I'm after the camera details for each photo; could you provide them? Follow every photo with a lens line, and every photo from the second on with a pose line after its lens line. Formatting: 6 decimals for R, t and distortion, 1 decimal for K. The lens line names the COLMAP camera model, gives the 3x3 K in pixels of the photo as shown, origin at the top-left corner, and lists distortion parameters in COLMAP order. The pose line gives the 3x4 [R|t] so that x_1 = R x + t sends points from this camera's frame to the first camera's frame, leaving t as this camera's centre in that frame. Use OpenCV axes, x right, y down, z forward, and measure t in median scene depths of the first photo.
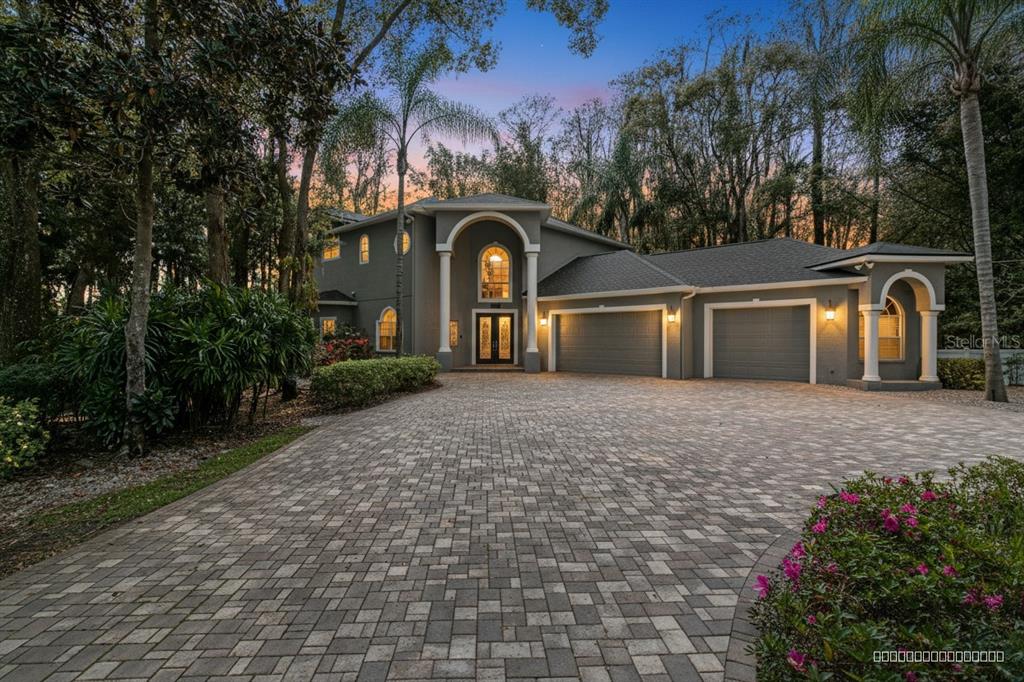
lens RADIAL K [[528.9, 0, 510.2], [0, 528.9, 341.4], [0, 0, 1]] dist [0.001834, -0.000083]
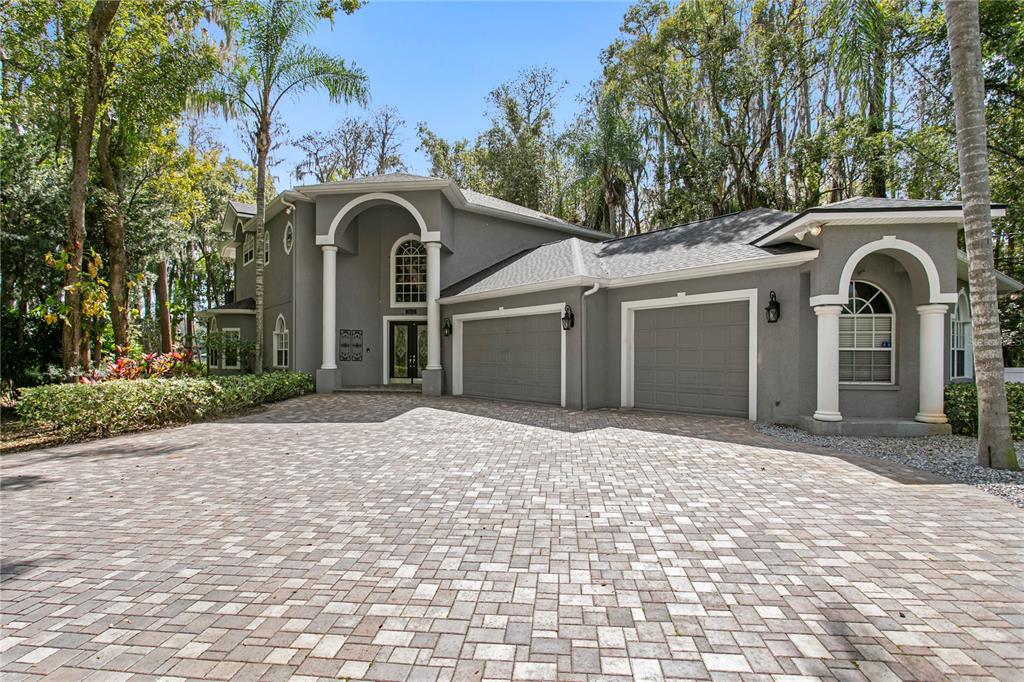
lens RADIAL K [[567.3, 0, 509.3], [0, 567.3, 344.2], [0, 0, 1]] dist [-0.000856, -0.000286]
pose [[0.985822, -0.006128, -0.167684, 0.294103], [0.002909, 0.999807, -0.019436, -0.001009], [0.167771, 0.018672, 0.985649, 0.196950]]
